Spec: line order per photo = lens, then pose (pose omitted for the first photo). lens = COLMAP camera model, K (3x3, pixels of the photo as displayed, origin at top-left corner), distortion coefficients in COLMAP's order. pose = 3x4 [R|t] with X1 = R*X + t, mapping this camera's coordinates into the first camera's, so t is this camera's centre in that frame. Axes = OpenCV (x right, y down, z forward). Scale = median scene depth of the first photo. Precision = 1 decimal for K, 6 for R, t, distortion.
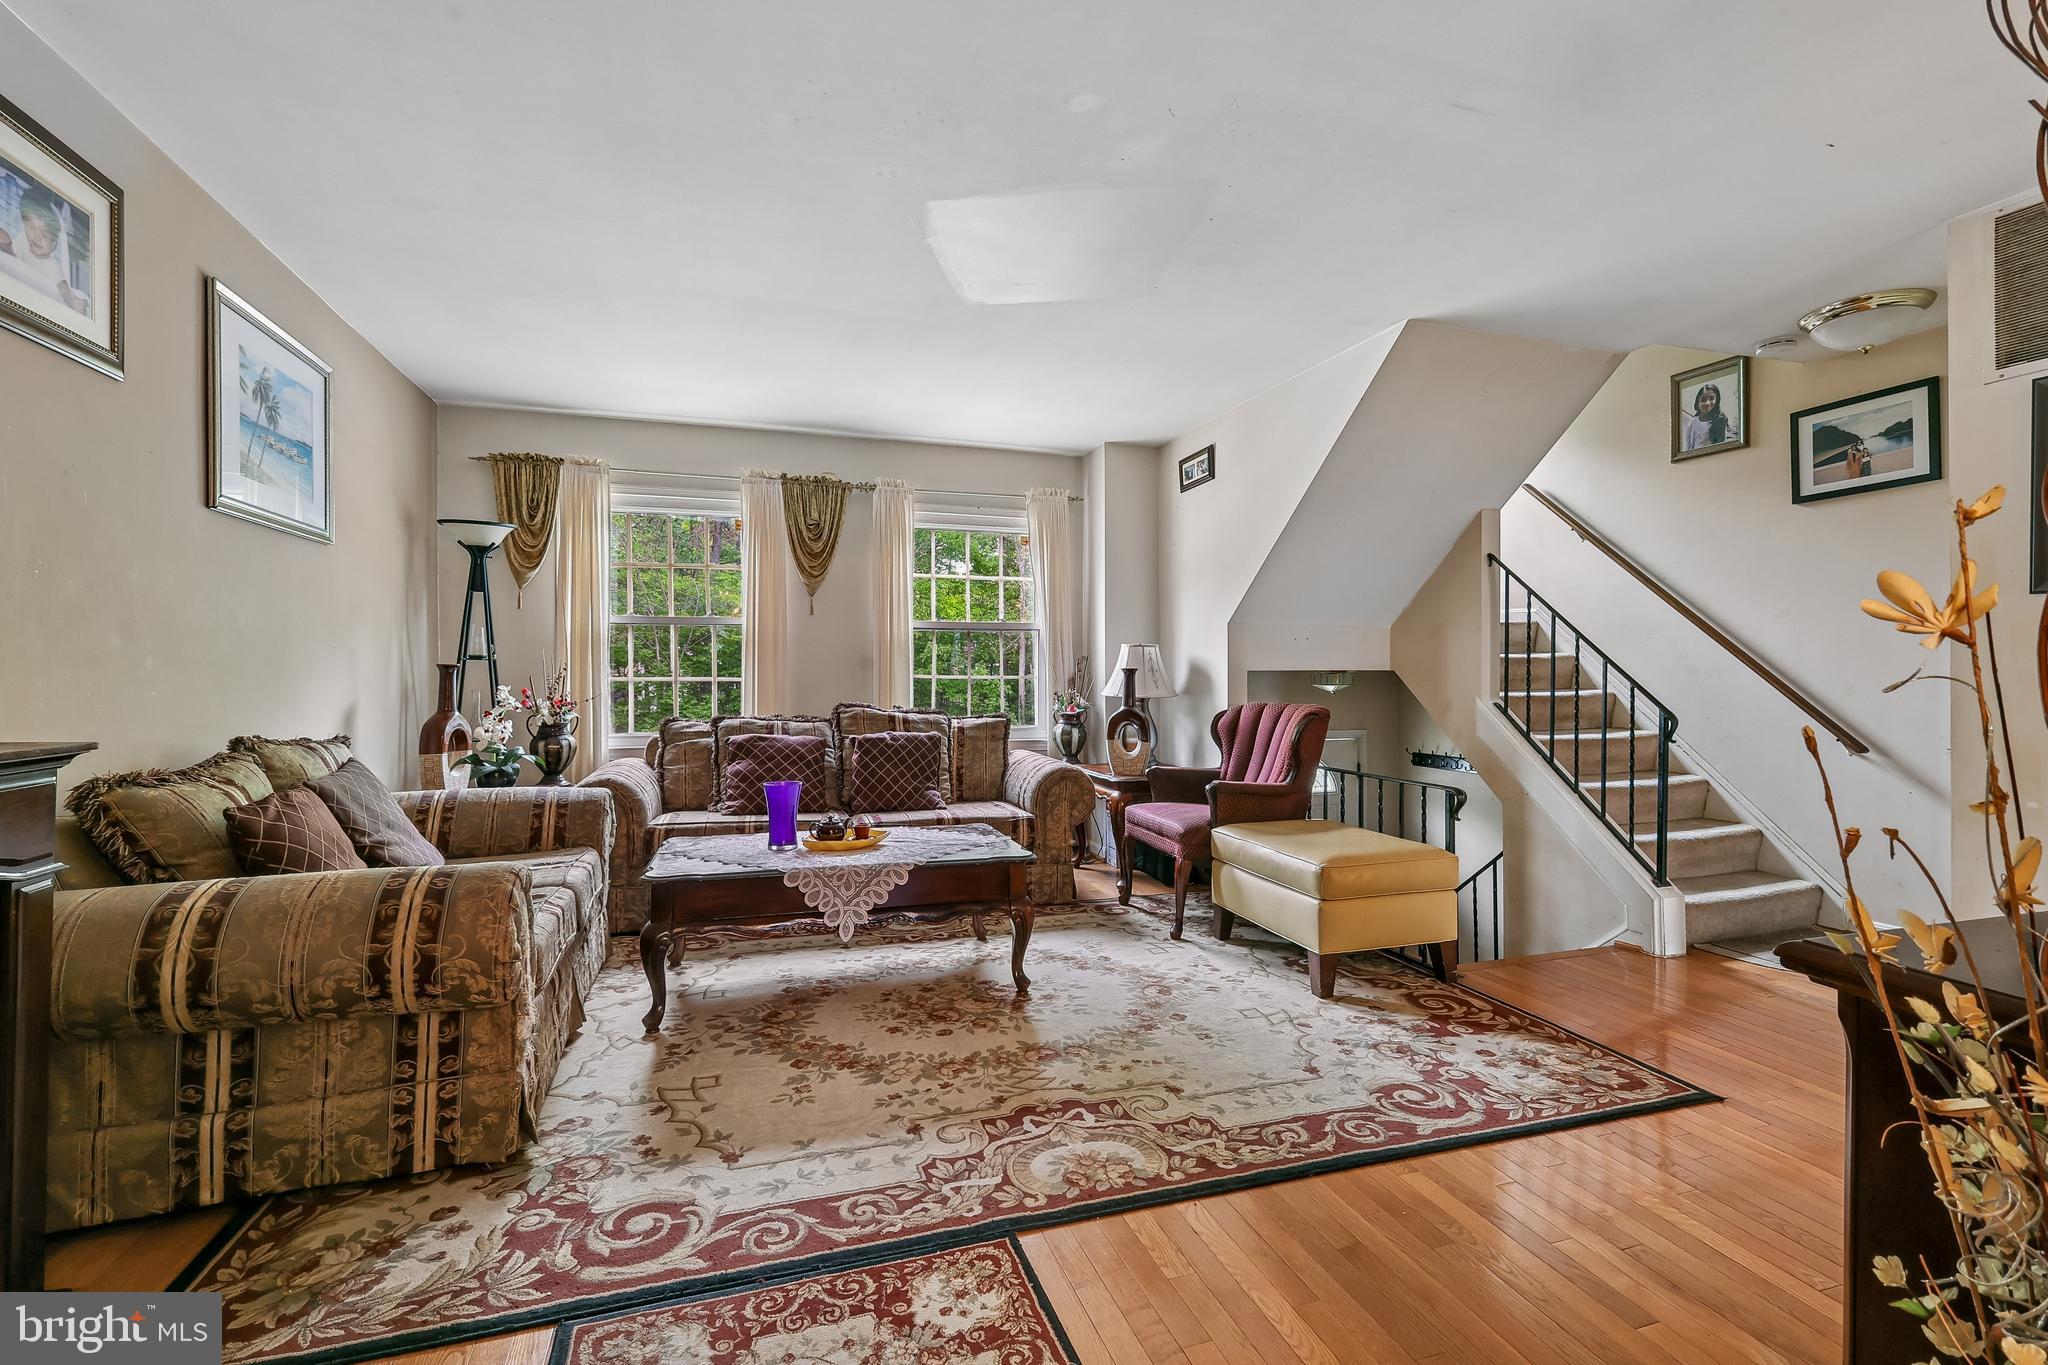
lens RADIAL K [[901.6, 0, 1021.1], [0, 901.6, 670.6], [0, 0, 1]] dist [0.003152, -0.000153]
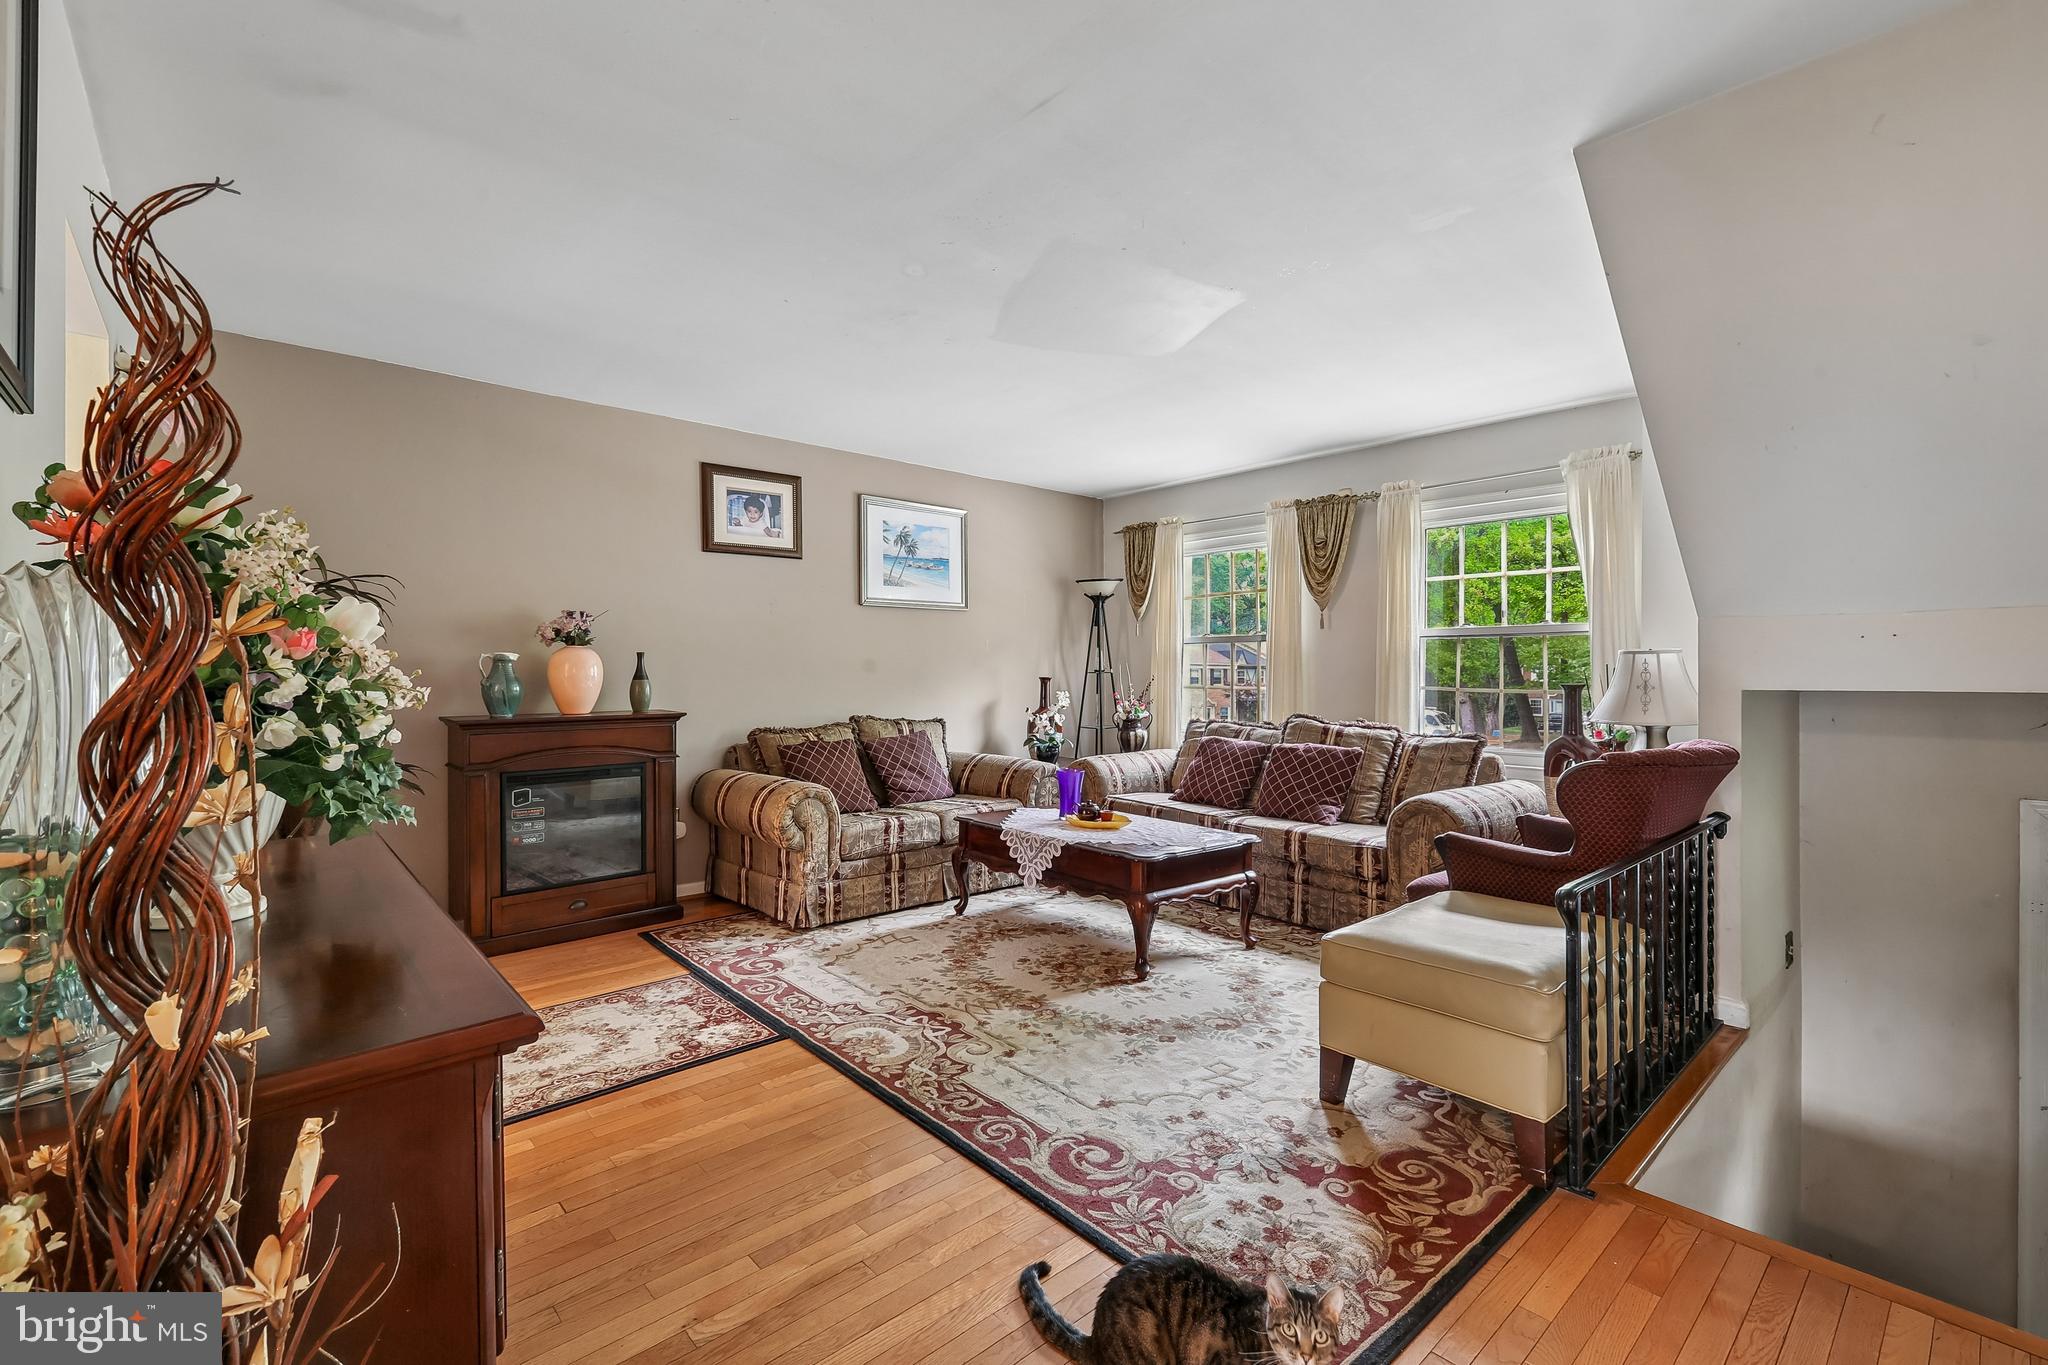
lens RADIAL K [[886.2, 0, 1015.4], [0, 886.2, 676.9], [0, 0, 1]] dist [0.001657, -0.000044]
pose [[0.403139, 0.006125, -0.915118, 1.228678], [0.002600, 0.999966, 0.007838, -0.031767], [0.915135, -0.005539, 0.403109, 0.553187]]
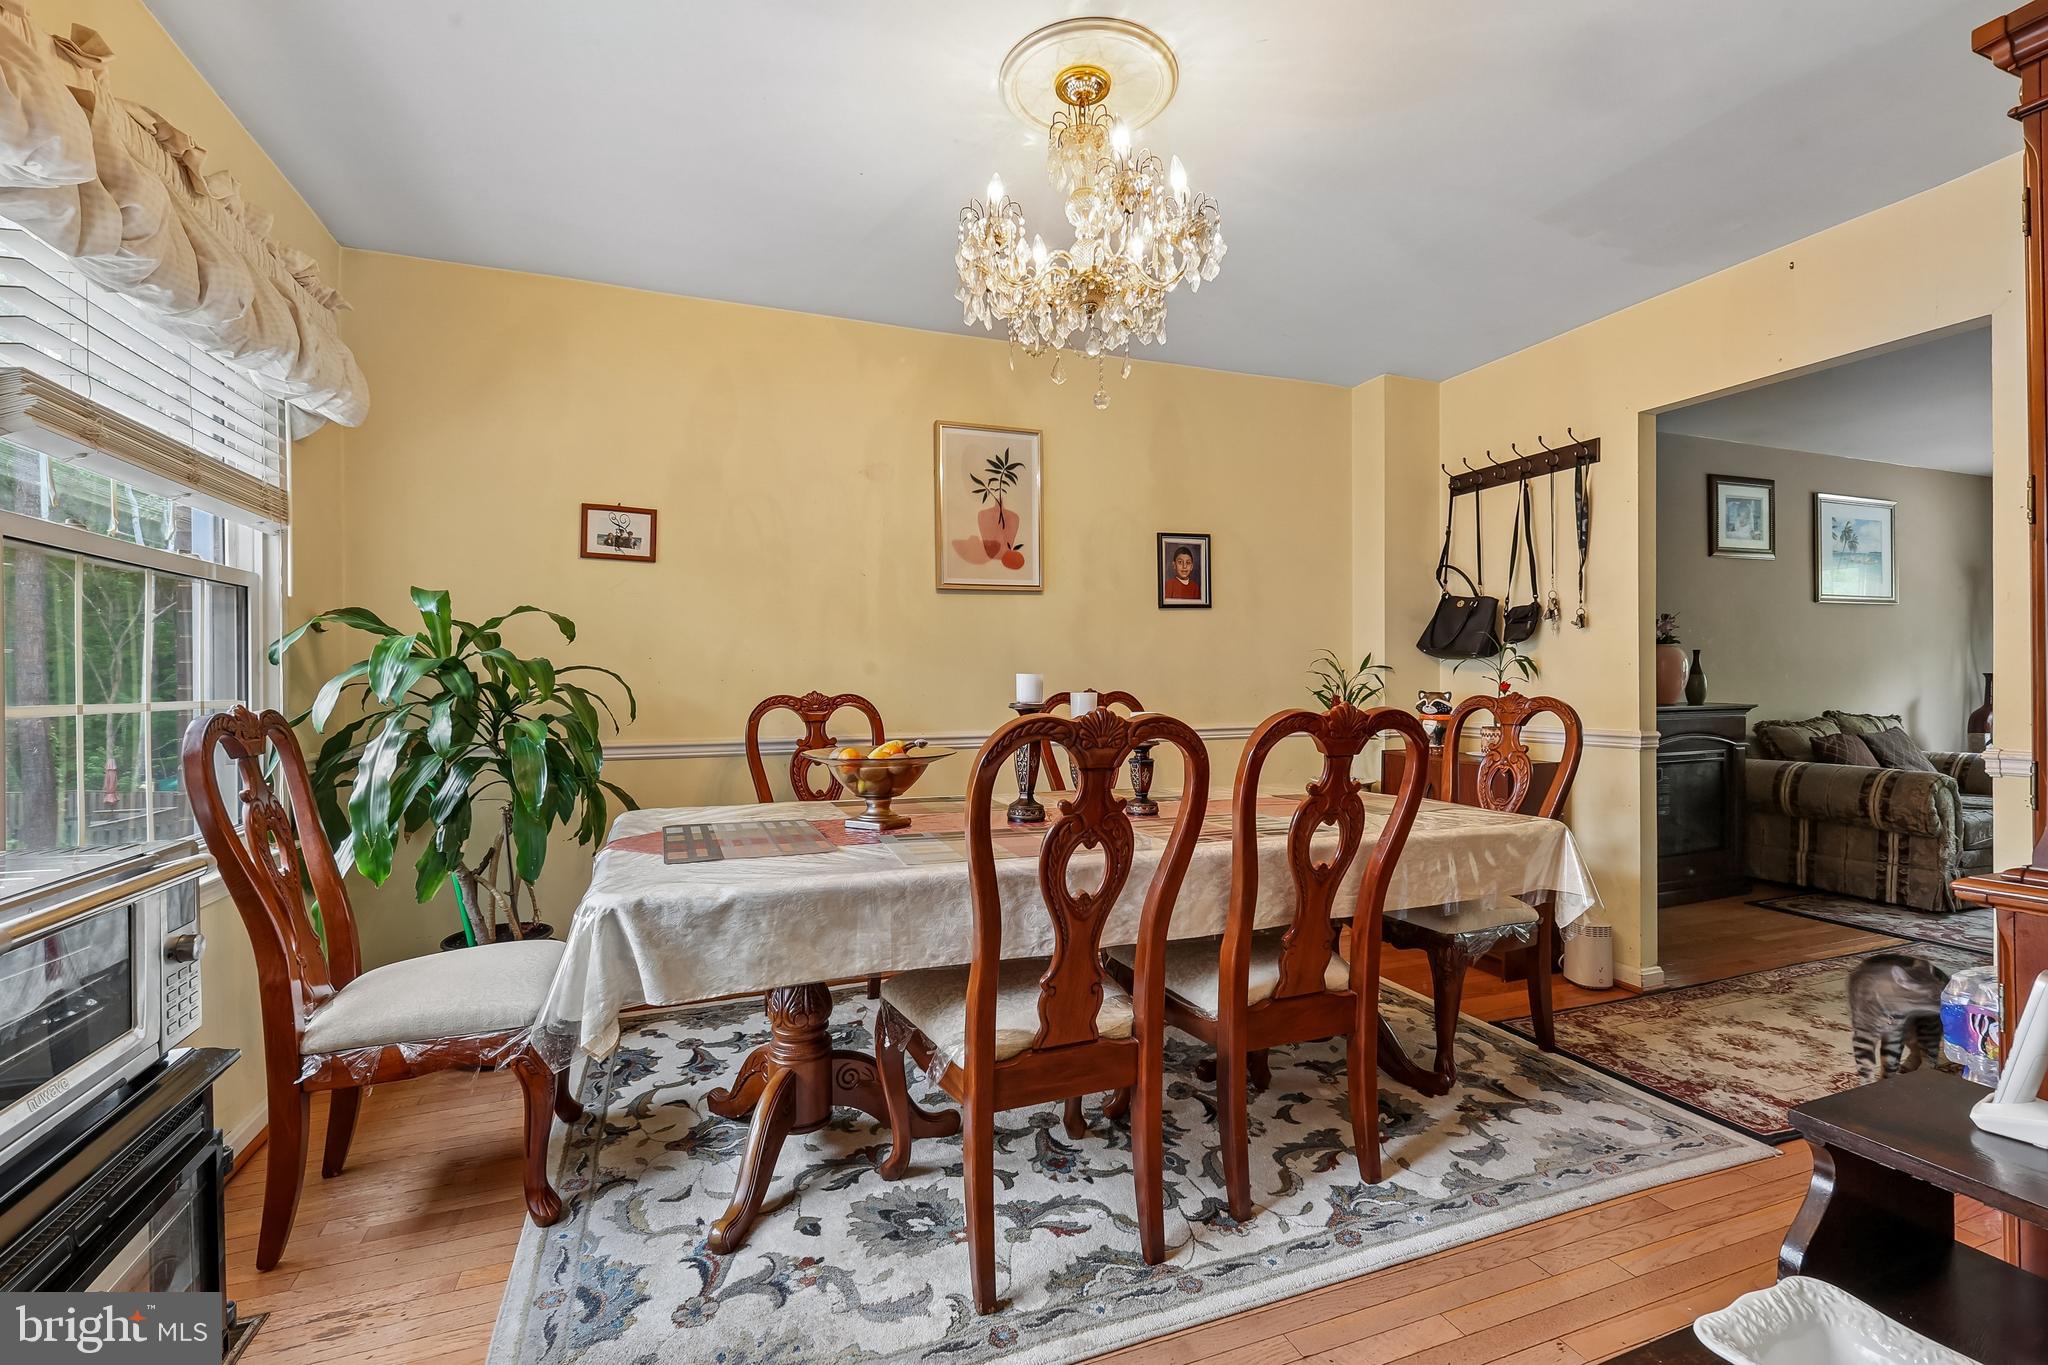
lens RADIAL K [[901.6, 0, 1021.1], [0, 901.6, 670.6], [0, 0, 1]] dist [0.003152, -0.000153]
pose [[0.047341, -0.005889, -0.998861, 1.234044], [0.005583, 0.999969, -0.005631, -0.019715], [0.998863, -0.005310, 0.047373, -1.050663]]
